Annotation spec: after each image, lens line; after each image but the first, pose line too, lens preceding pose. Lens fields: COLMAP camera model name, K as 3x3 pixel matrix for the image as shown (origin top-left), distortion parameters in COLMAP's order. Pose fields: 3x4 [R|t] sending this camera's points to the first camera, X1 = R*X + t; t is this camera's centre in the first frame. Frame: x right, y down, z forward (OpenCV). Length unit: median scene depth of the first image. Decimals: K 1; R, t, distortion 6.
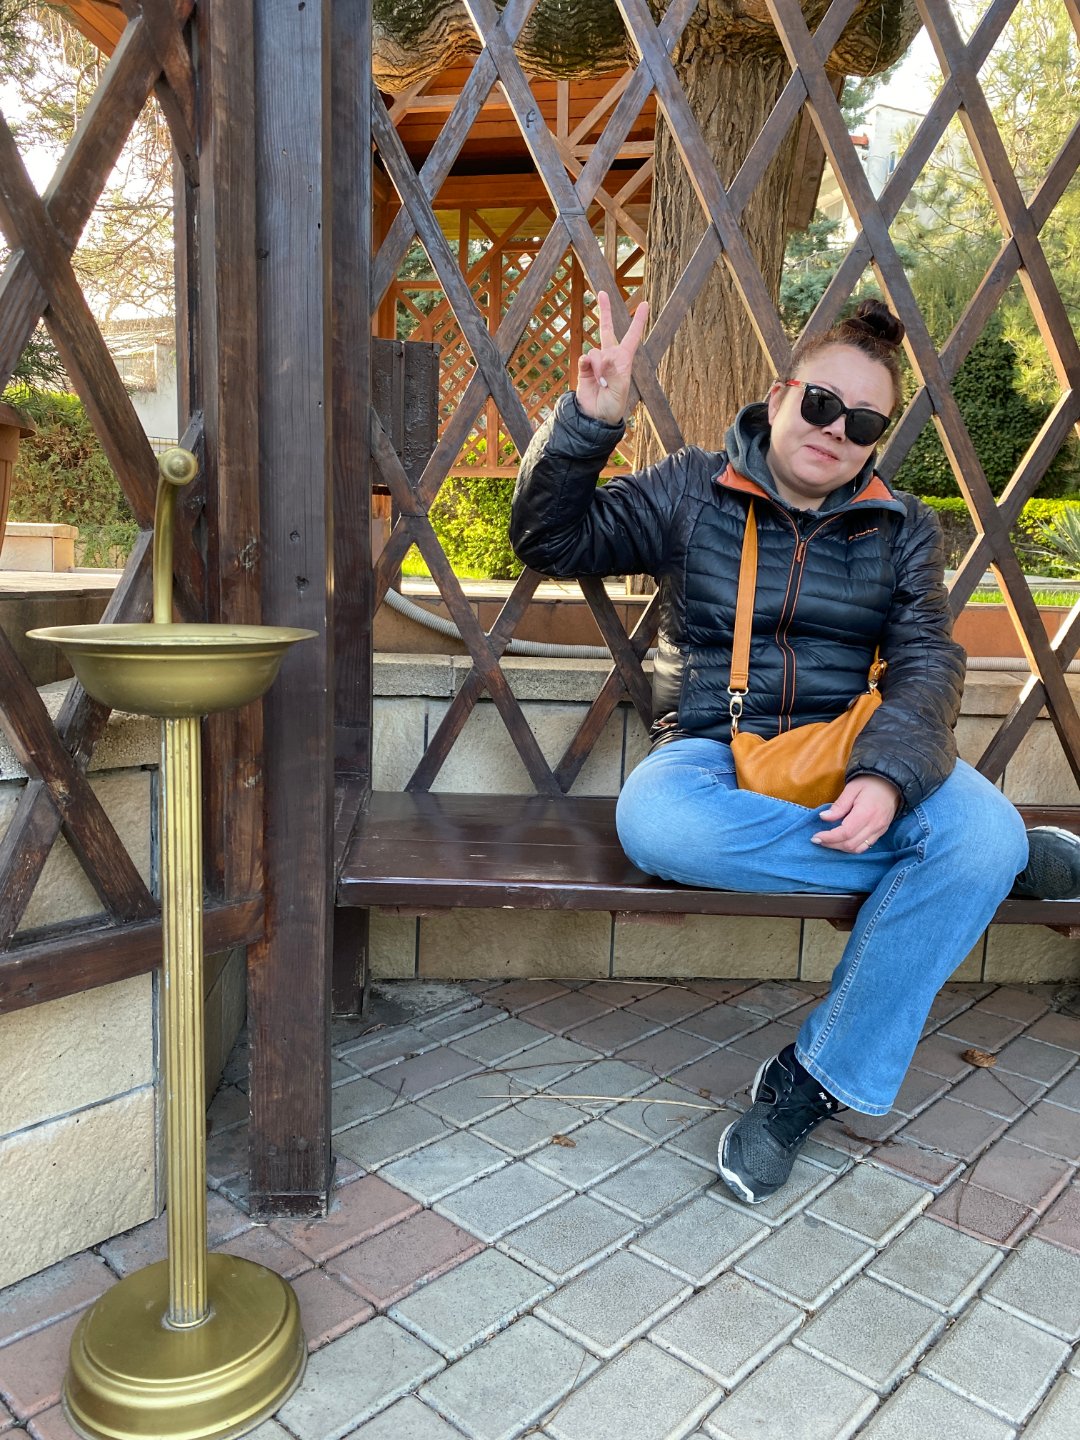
lens RADIAL K [[1092.7, 0, 540.4], [0, 1092.7, 731.8], [0, 0, 1]] dist [0.016362, -0.010807]
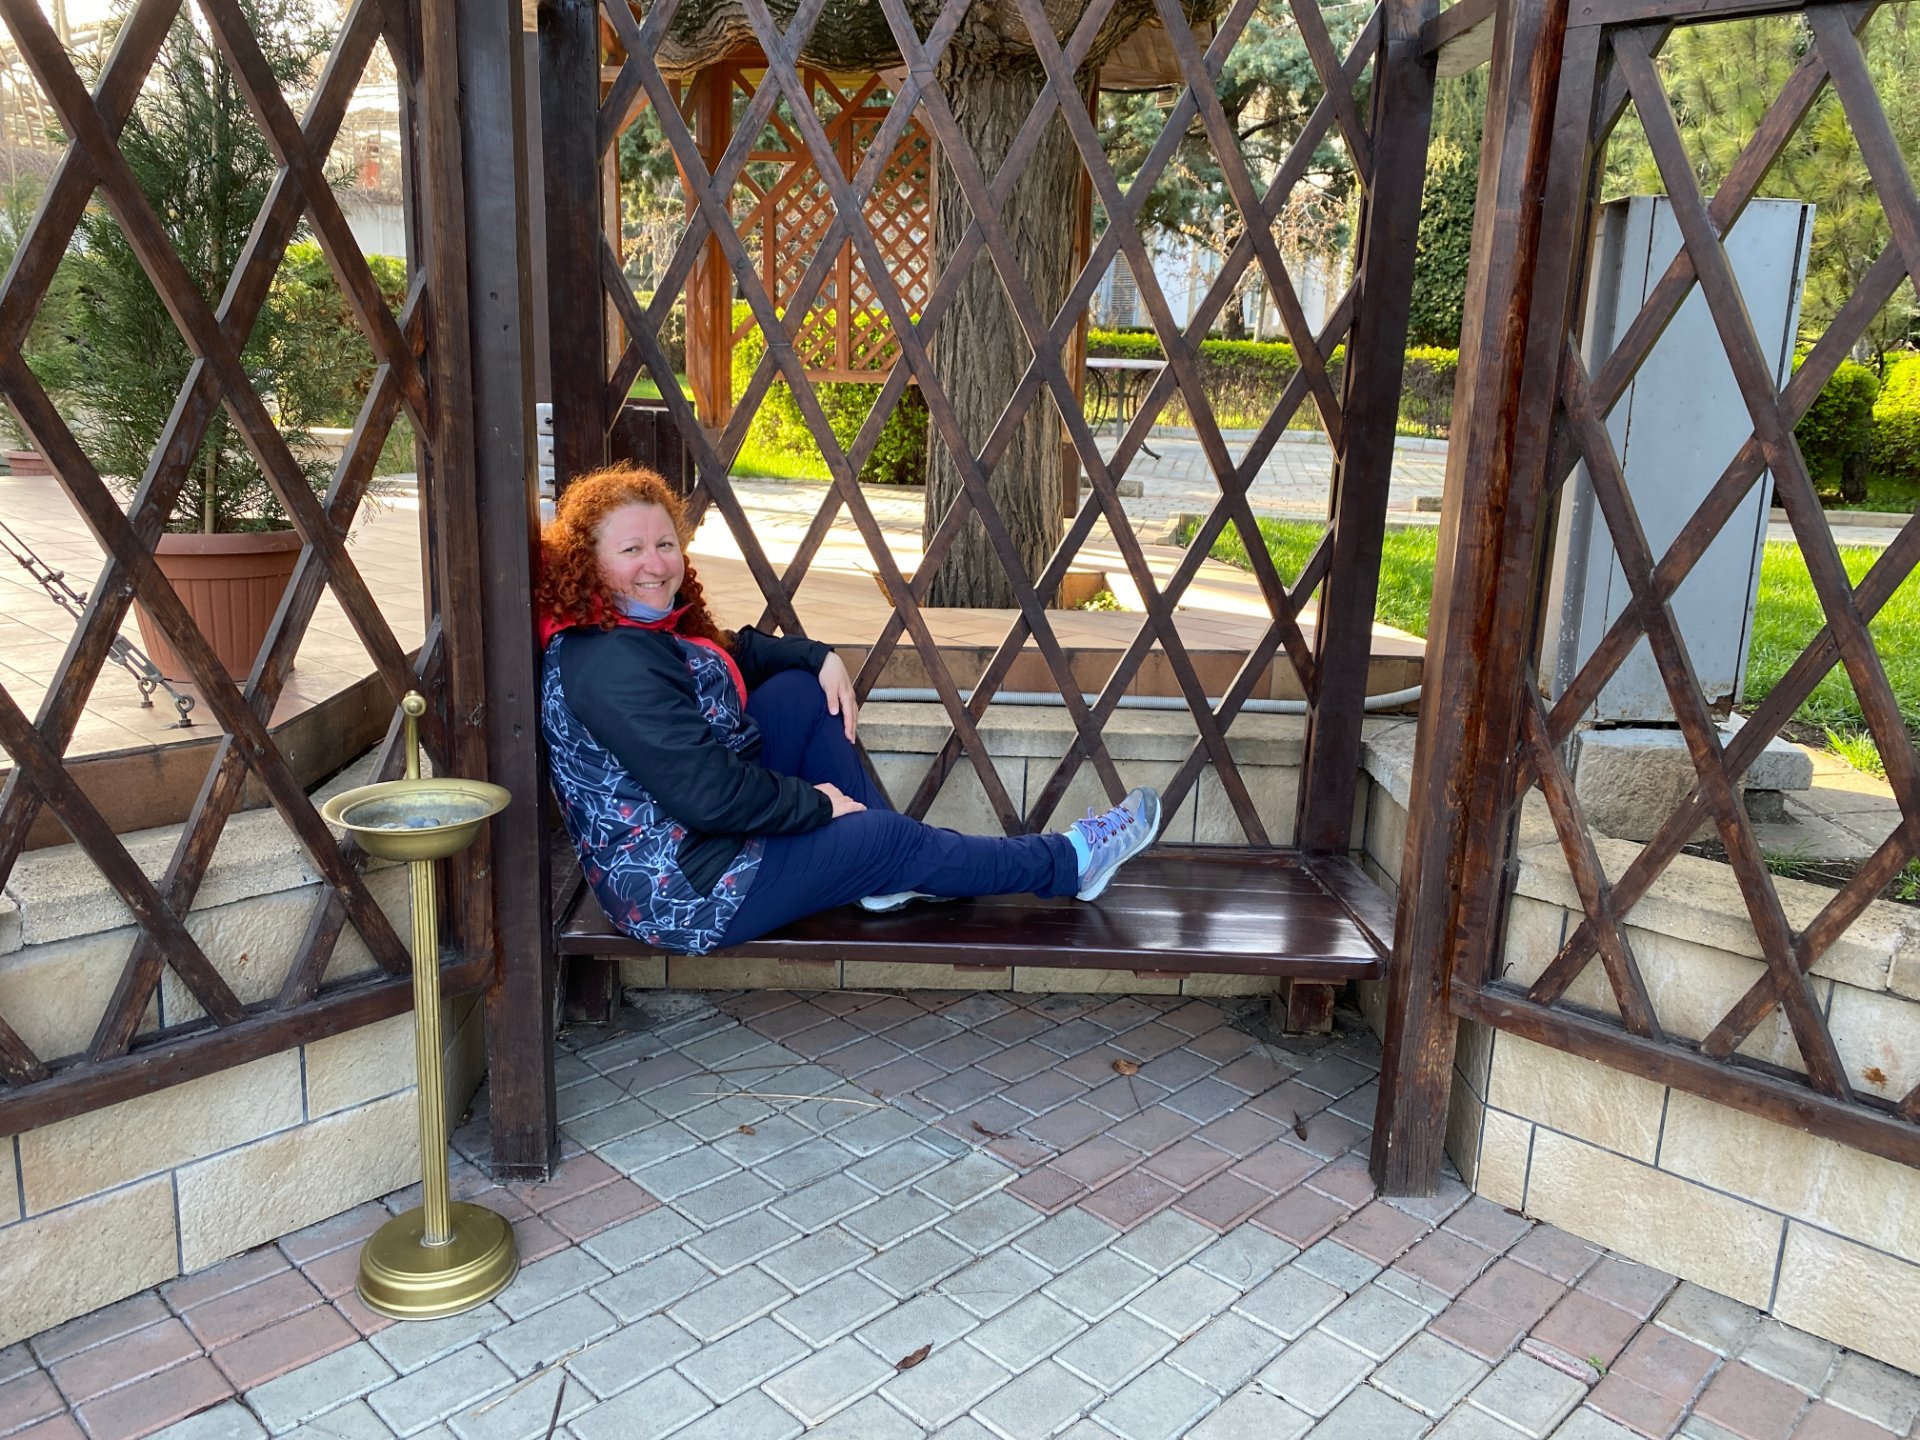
lens RADIAL K [[1457.0, 0, 956.6], [0, 1457.0, 707.2], [0, 0, 1]] dist [0.016362, -0.010807]
pose [[0.999556, 0.010395, -0.027920, 0.344939], [-0.008209, 0.996973, 0.077308, -0.280436], [0.028639, -0.077045, 0.996616, -0.724564]]
